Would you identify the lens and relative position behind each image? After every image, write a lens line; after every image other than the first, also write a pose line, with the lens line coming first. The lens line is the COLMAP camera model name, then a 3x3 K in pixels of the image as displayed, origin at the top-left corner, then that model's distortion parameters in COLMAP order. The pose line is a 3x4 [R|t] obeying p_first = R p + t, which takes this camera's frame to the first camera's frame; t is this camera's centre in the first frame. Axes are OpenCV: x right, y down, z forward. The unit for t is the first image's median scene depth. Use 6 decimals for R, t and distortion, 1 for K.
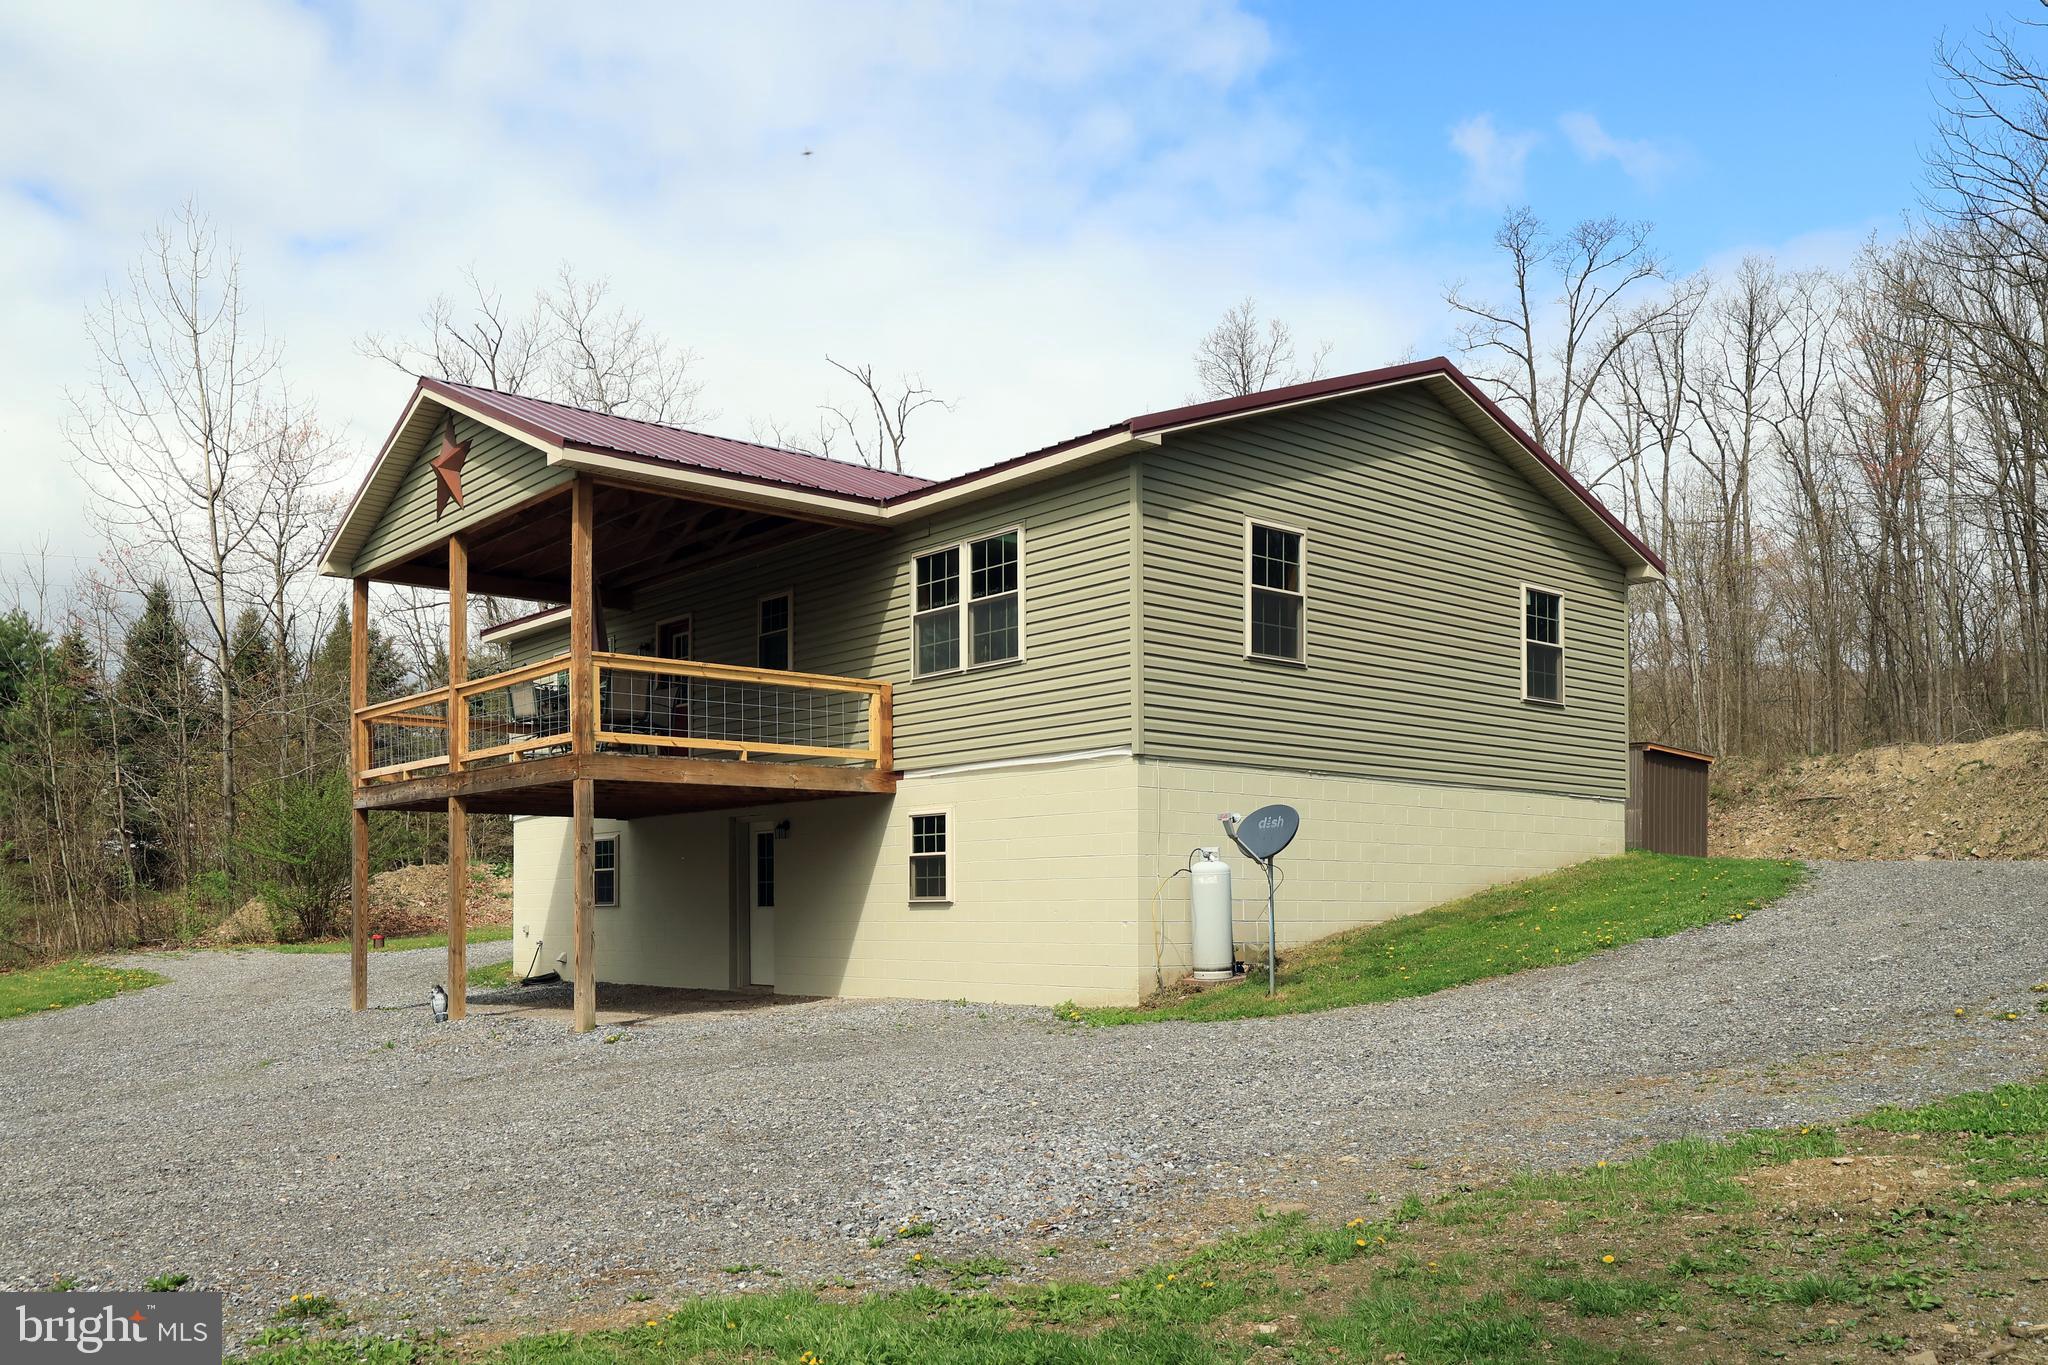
lens RADIAL K [[1698.6, 0, 1029.8], [0, 1698.6, 699.9], [0, 0, 1]] dist [-0.004710, -0.001767]
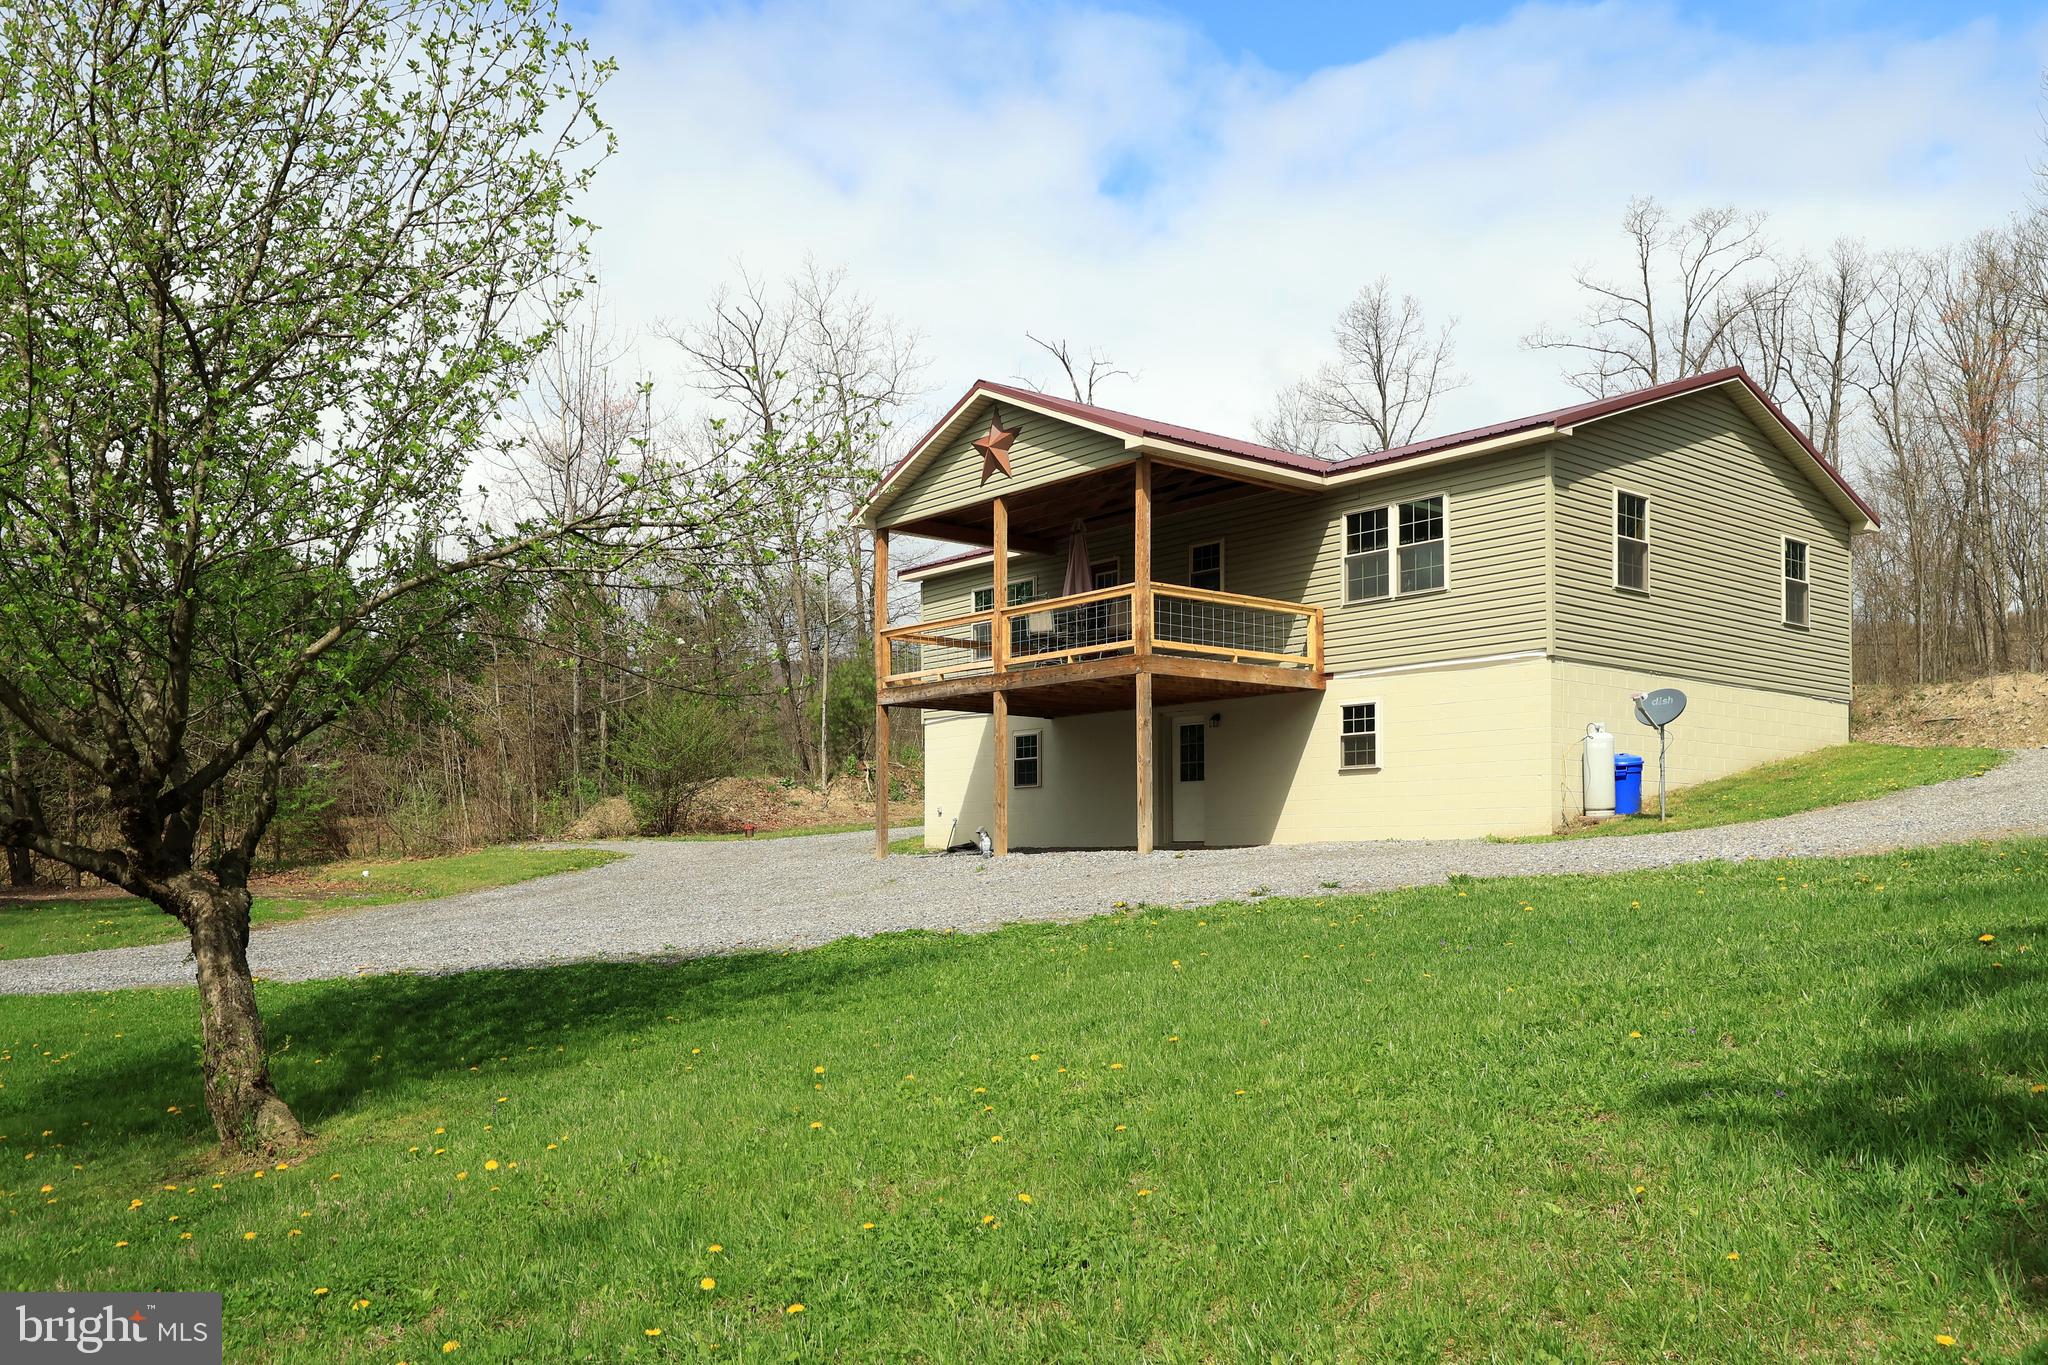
lens RADIAL K [[1698.6, 0, 1012.7], [0, 1698.6, 666.9], [0, 0, 1]] dist [-0.004710, -0.001767]
pose [[0.999846, 0.002877, -0.017308, -0.305925], [-0.002726, 0.999958, 0.008710, 0.026072], [0.017332, -0.008661, 0.999812, -0.352173]]
